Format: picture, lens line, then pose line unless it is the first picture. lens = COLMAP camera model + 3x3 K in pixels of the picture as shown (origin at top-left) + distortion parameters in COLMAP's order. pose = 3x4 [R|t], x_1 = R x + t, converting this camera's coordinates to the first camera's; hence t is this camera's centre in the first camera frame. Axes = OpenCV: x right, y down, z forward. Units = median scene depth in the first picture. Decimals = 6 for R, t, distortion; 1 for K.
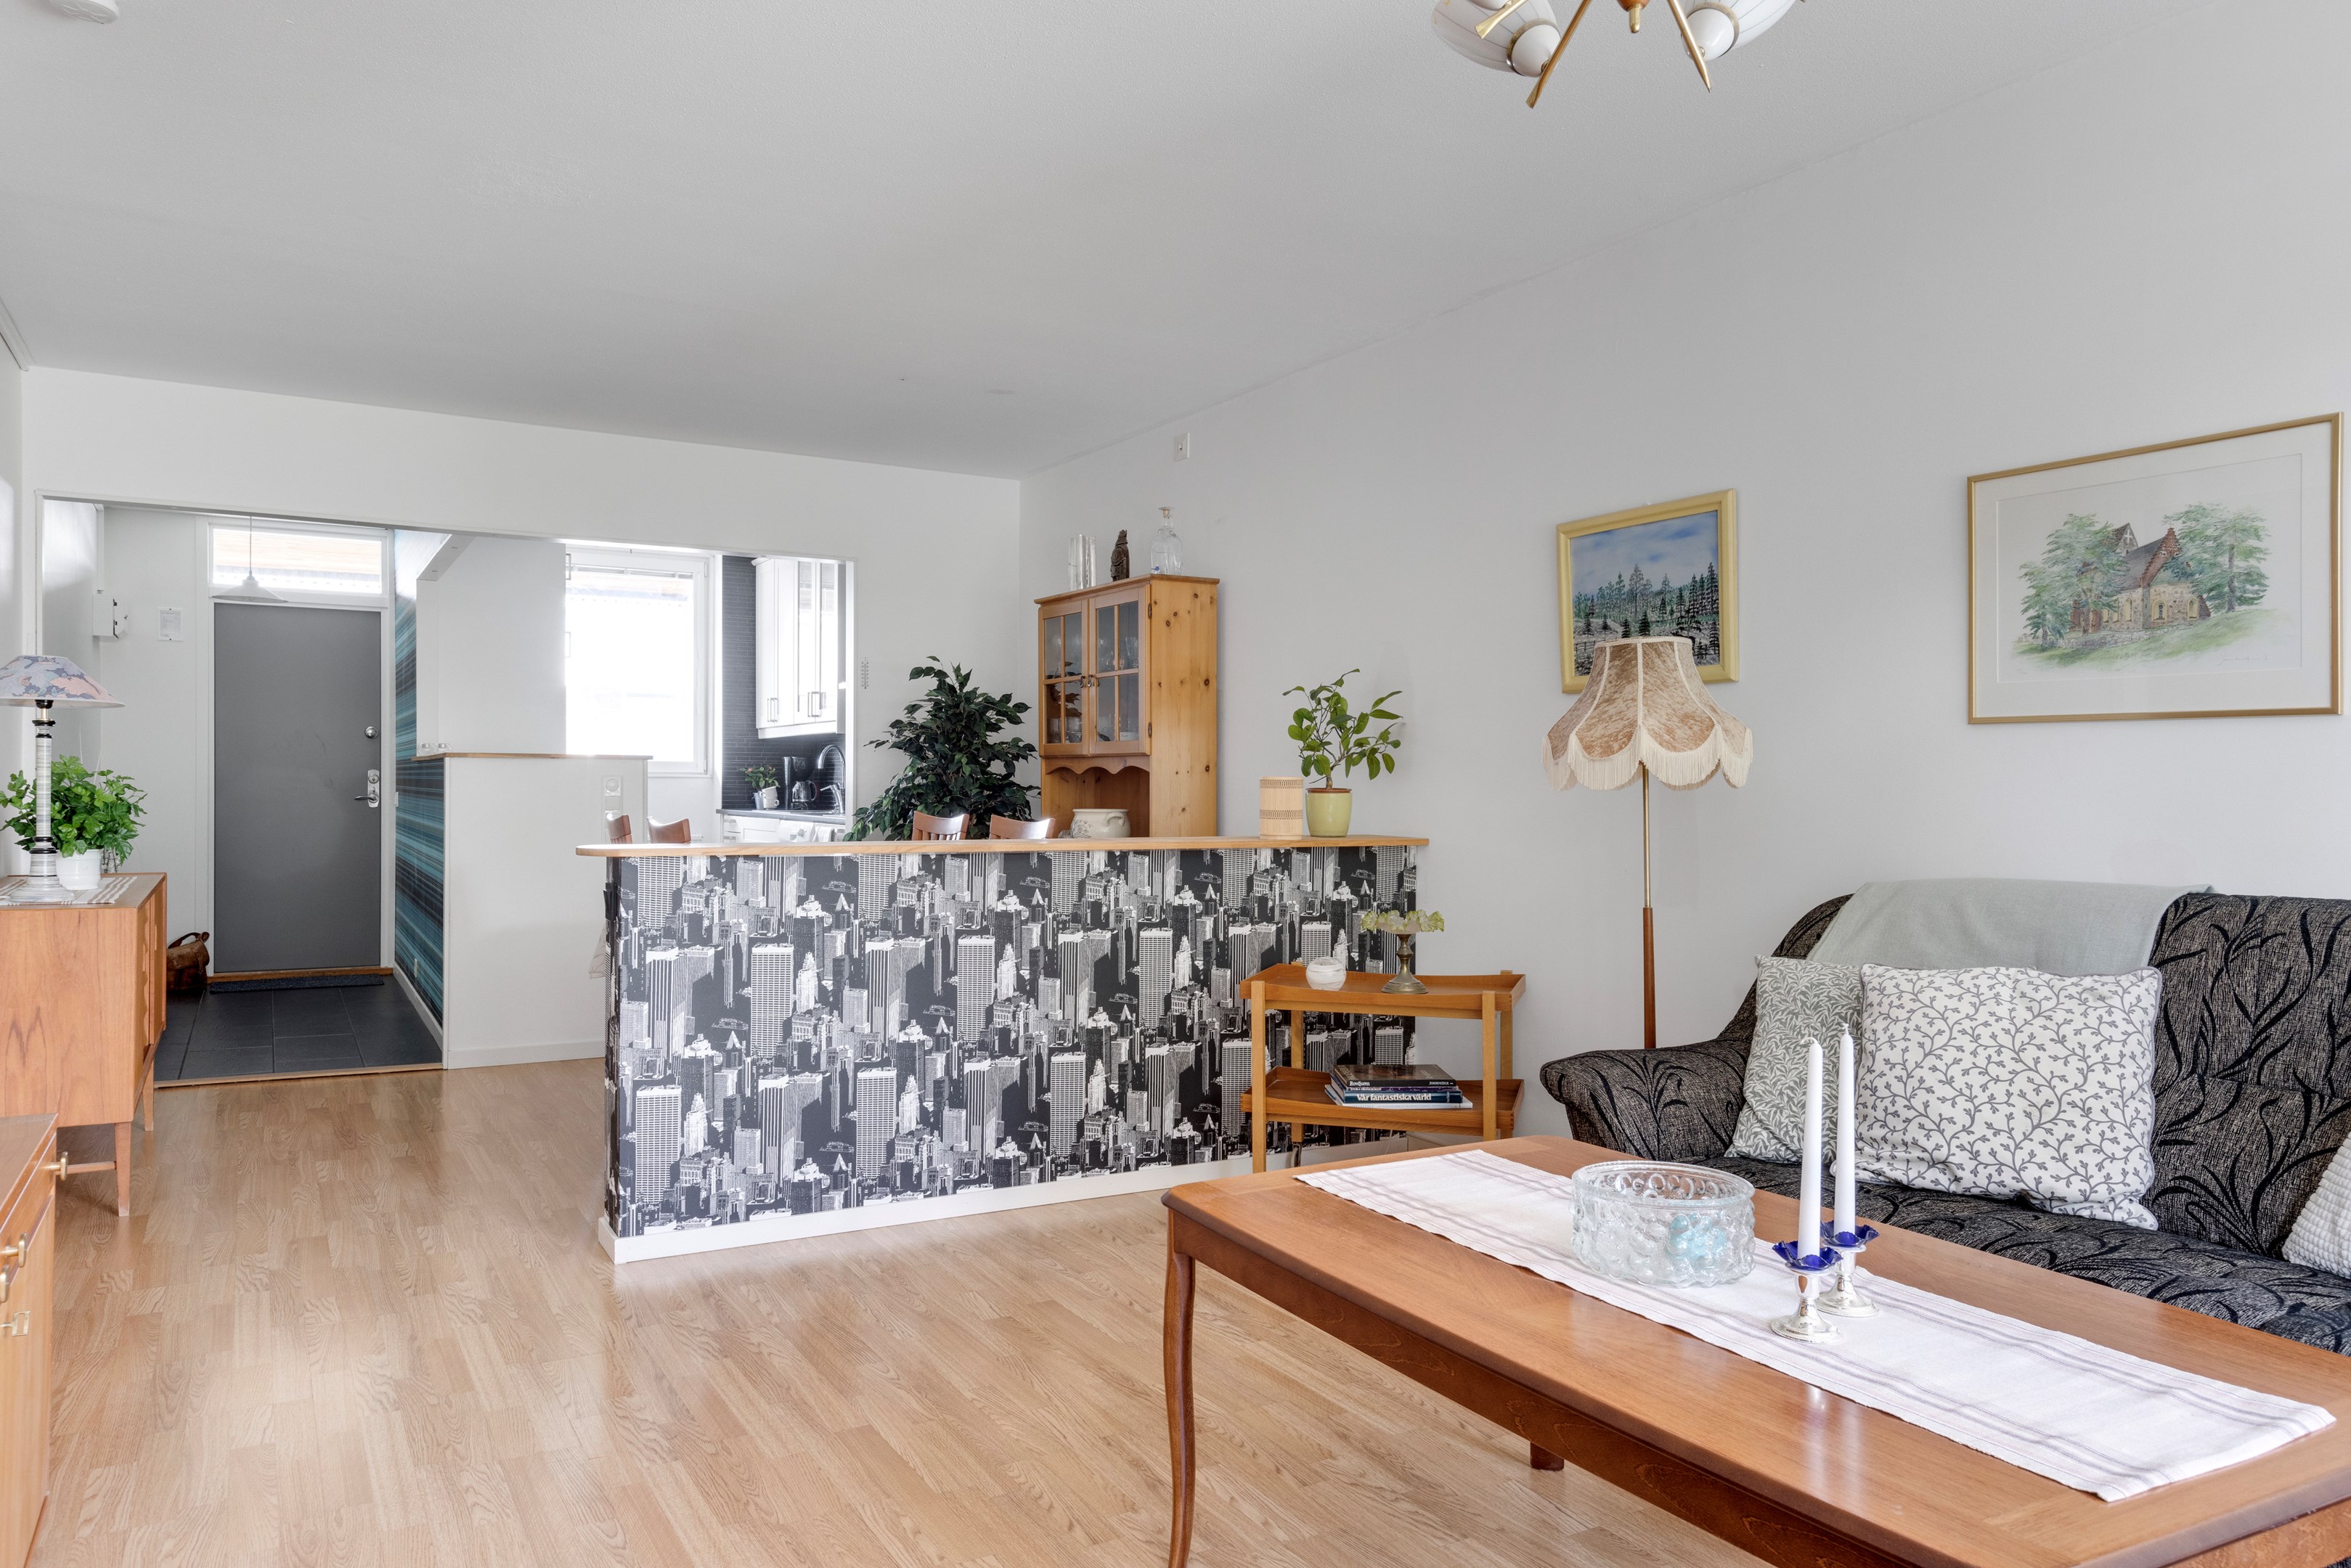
lens RADIAL K [[1578.3, 0, 1167.9], [0, 1578.3, 792.3], [0, 0, 1]] dist [0.024121, 0.004074]
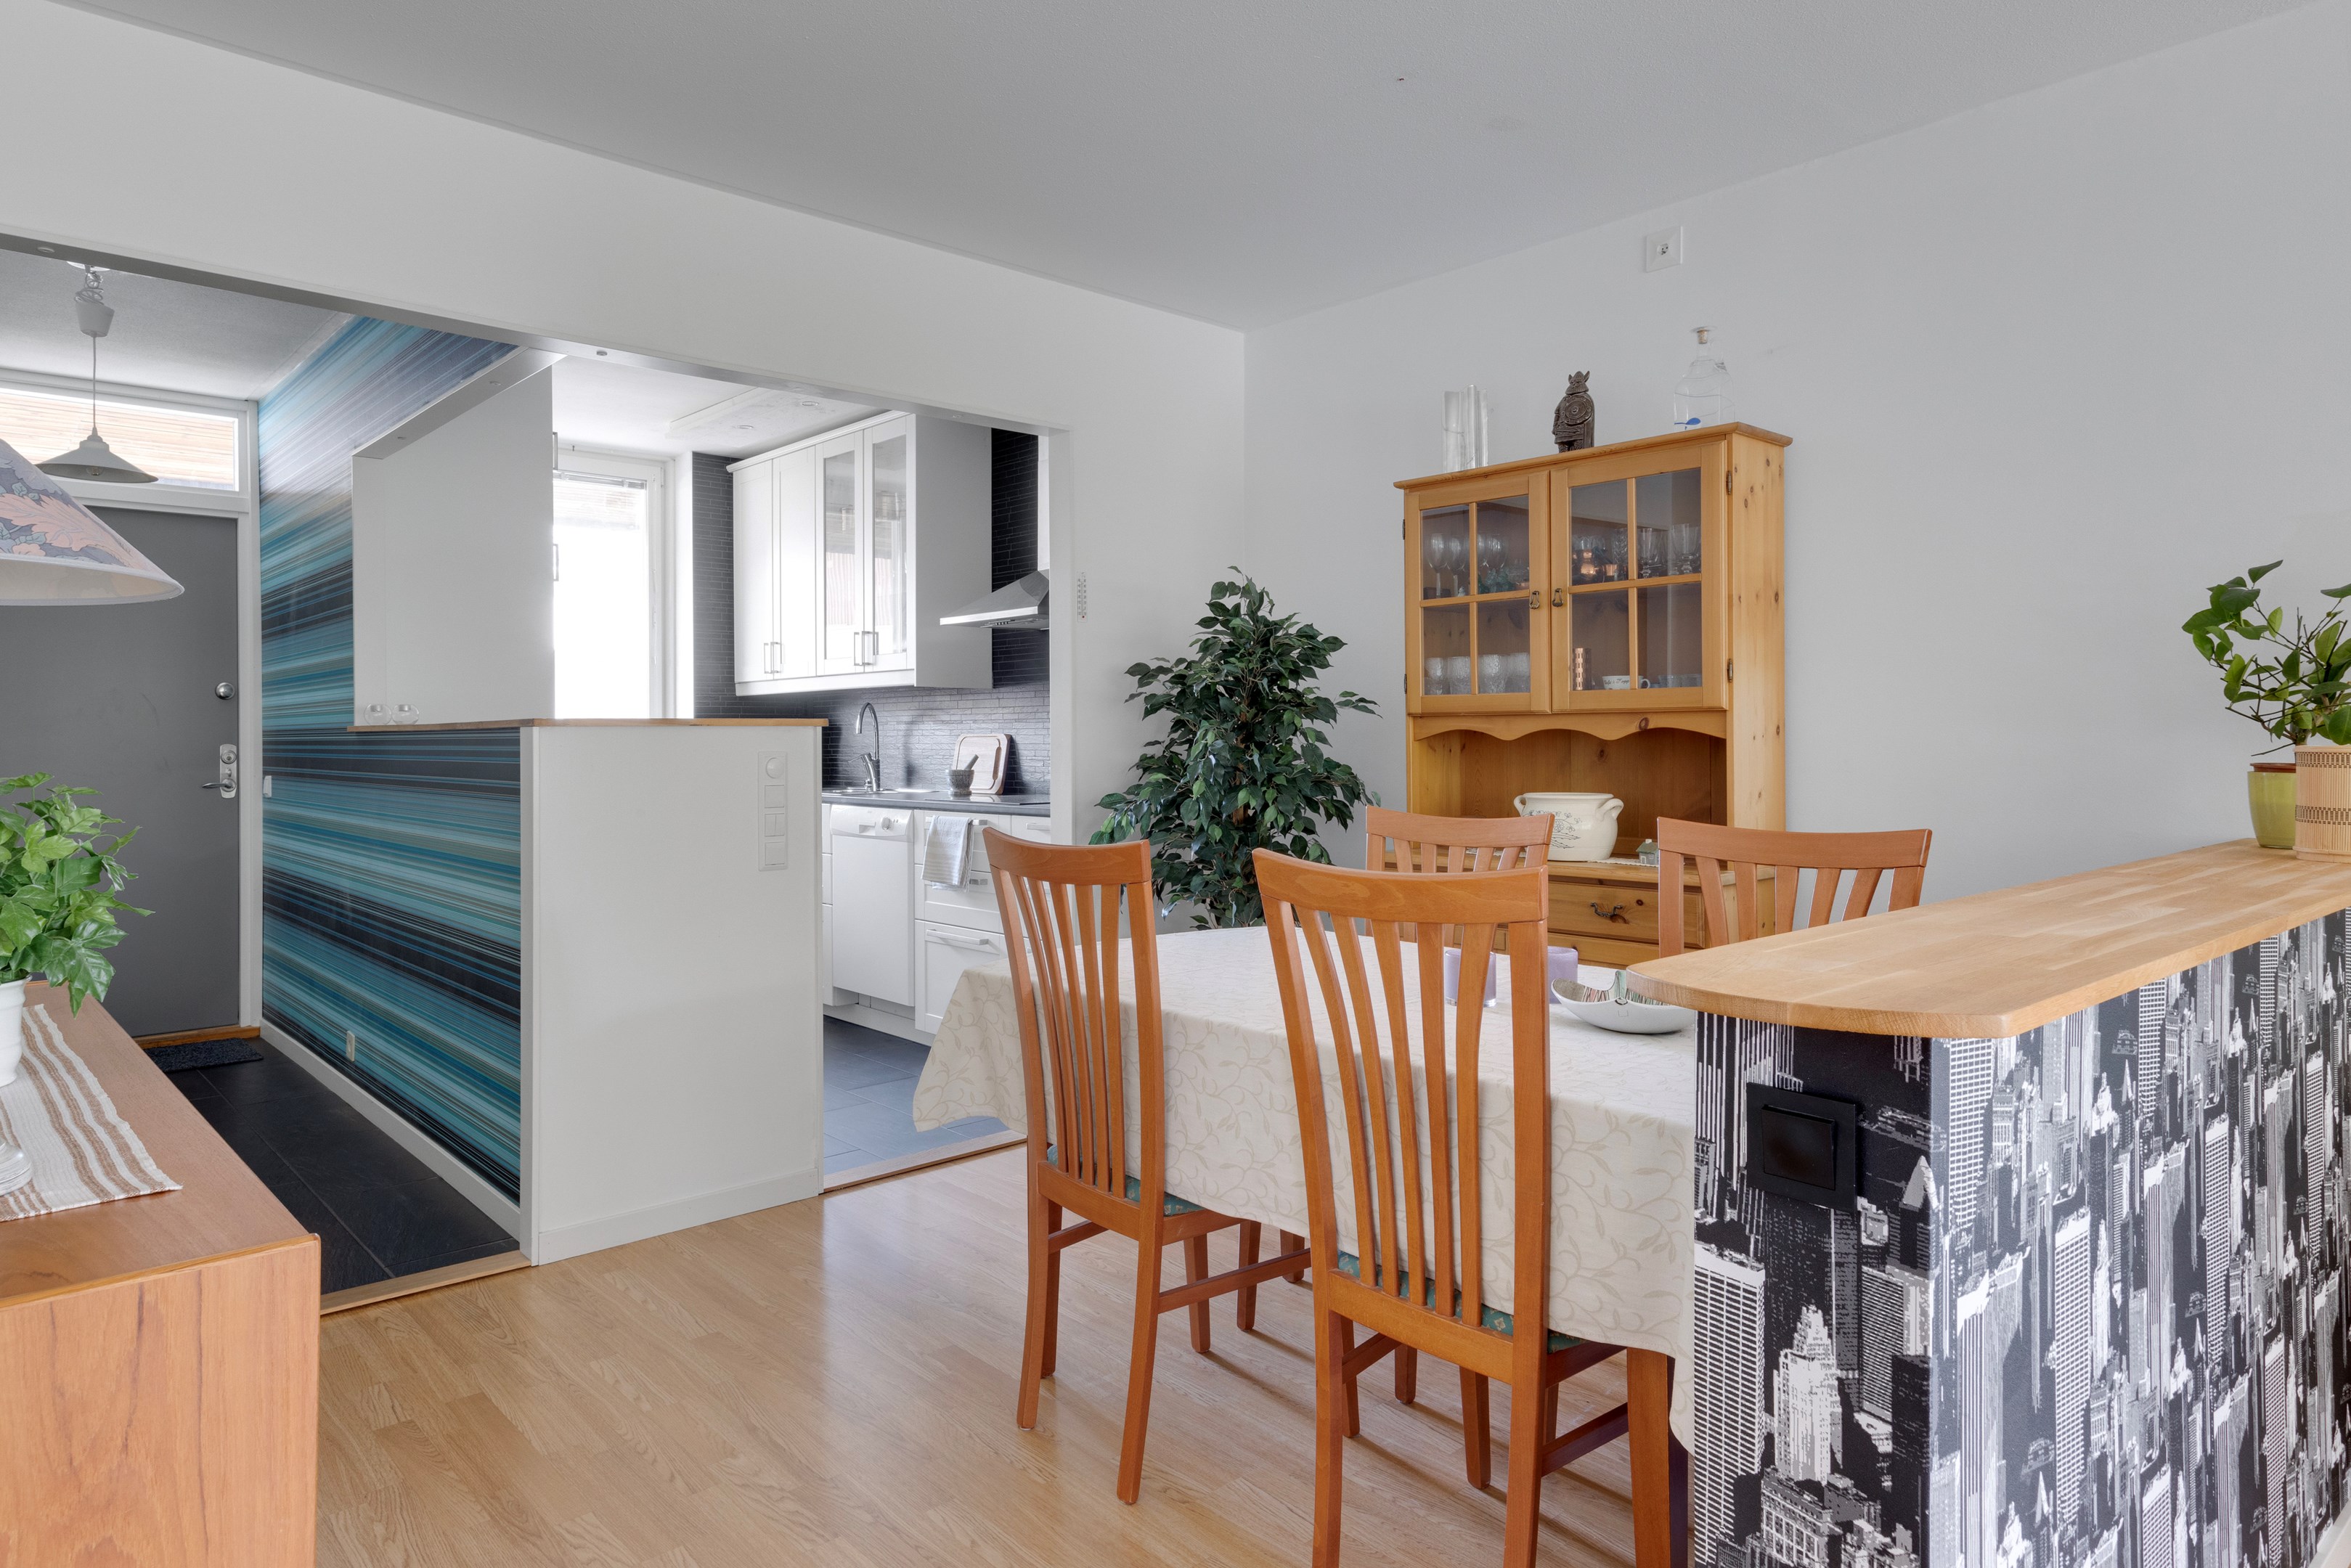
lens RADIAL K [[1353.0, 0, 1029.5], [0, 1353.0, 731.3], [0, 0, 1]] dist [-0.000196, 0.001847]
pose [[0.982814, -0.013474, 0.184108, -0.277555], [0.014909, 0.999868, -0.006413, -0.011372], [-0.183997, 0.009048, 0.982885, 0.369624]]
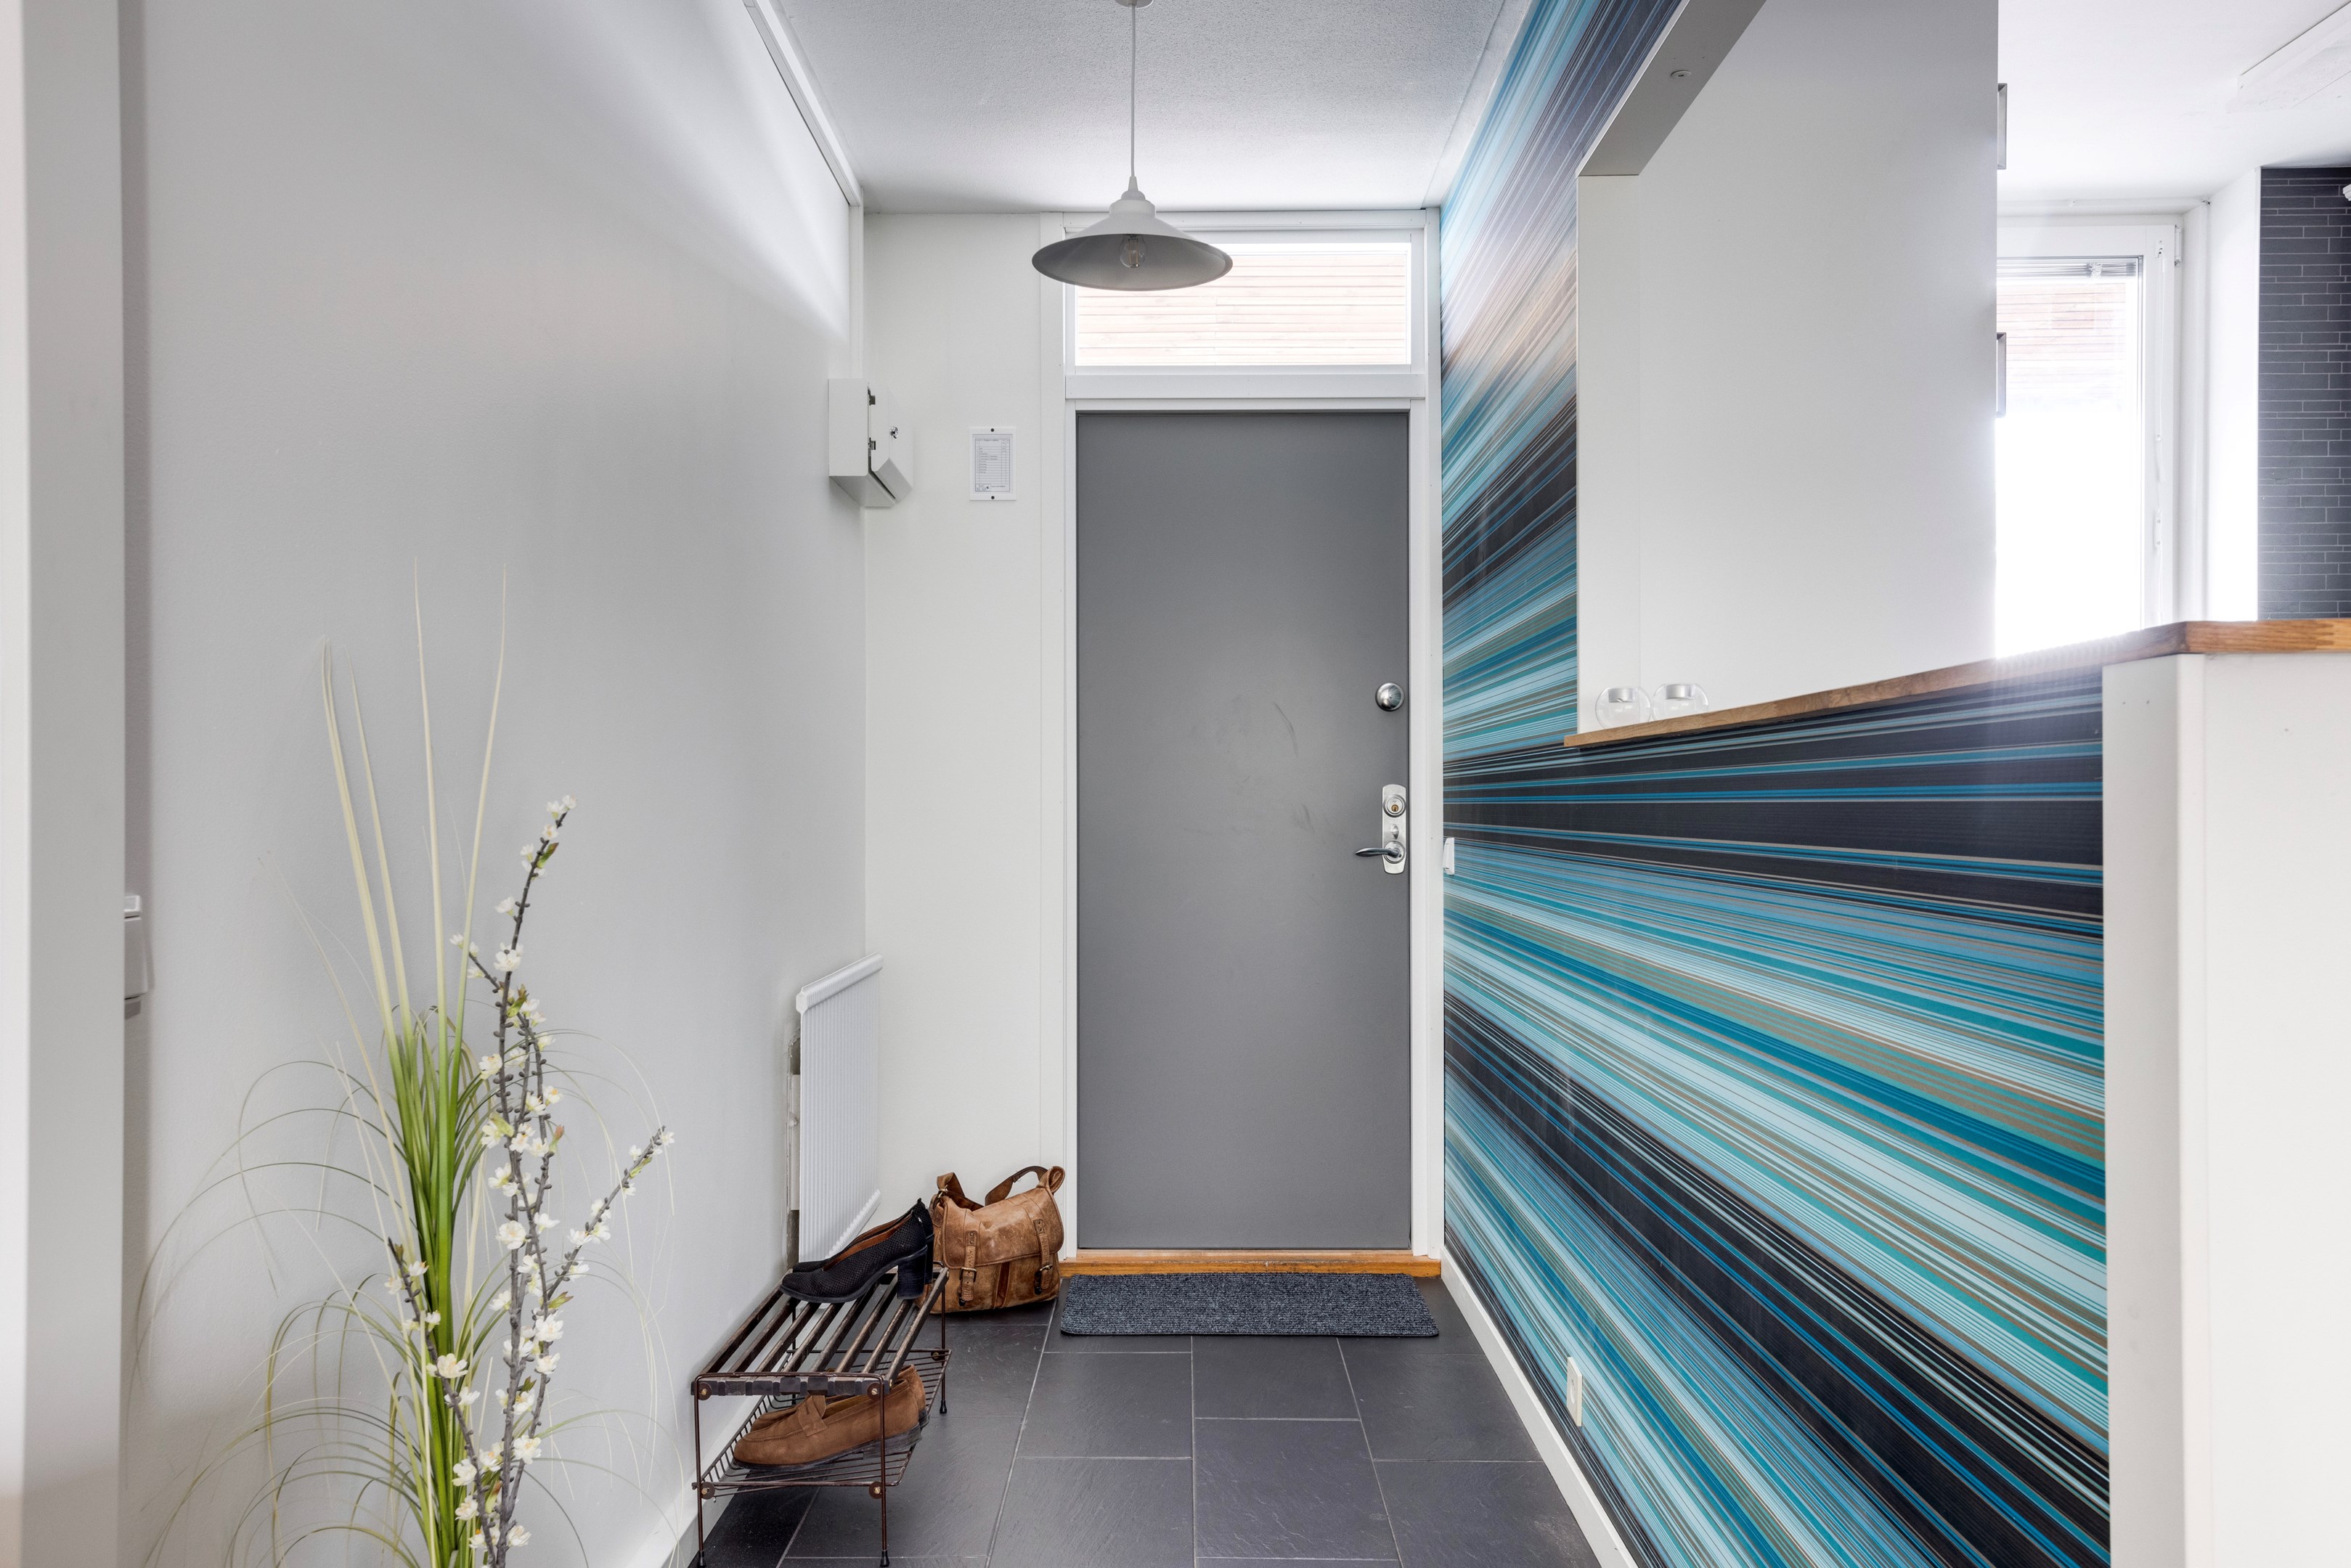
lens RADIAL K [[1736.6, 0, 1181.2], [0, 1736.6, 781.8], [0, 0, 1]] dist [0.053273, 0.007400]
pose [[0.869809, -0.015620, -0.493141, -0.338970], [0.005339, 0.999738, -0.022249, -0.005240], [0.493360, 0.016720, 0.869665, 0.601179]]
